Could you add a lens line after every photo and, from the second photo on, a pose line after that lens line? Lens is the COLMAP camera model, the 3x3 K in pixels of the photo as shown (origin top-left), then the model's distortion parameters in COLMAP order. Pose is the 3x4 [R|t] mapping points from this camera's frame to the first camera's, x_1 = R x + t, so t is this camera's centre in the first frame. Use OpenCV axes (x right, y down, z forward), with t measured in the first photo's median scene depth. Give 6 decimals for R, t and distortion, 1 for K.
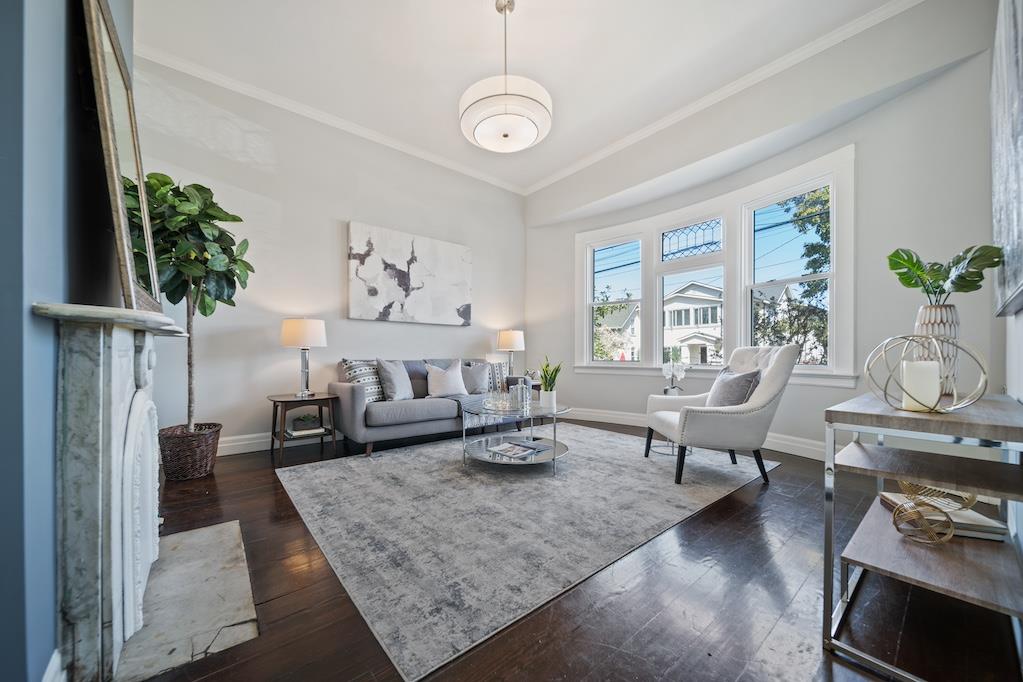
lens RADIAL K [[368.7, 0, 503.9], [0, 368.7, 352.2], [0, 0, 1]] dist [-0.001386, -0.000181]
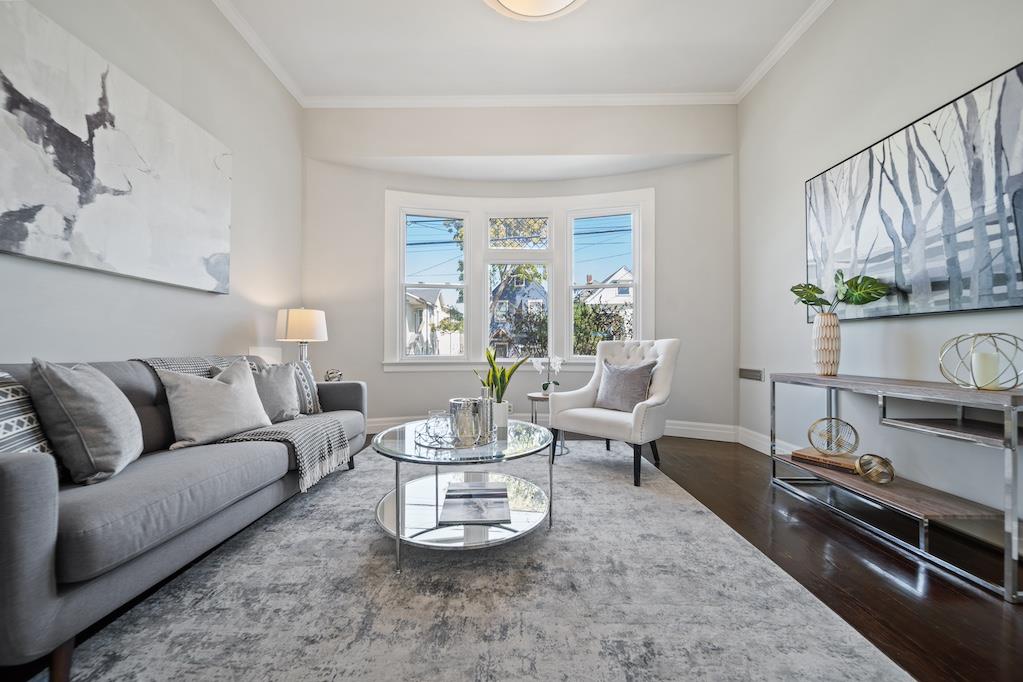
lens RADIAL K [[365.6, 0, 507.3], [0, 365.6, 343.1], [0, 0, 1]] dist [-0.001589, -0.000299]
pose [[0.642128, 0.009085, 0.766544, -0.282061], [-0.004827, 0.999958, -0.007808, 0.002177], [-0.766582, 0.001314, 0.642145, 0.411477]]
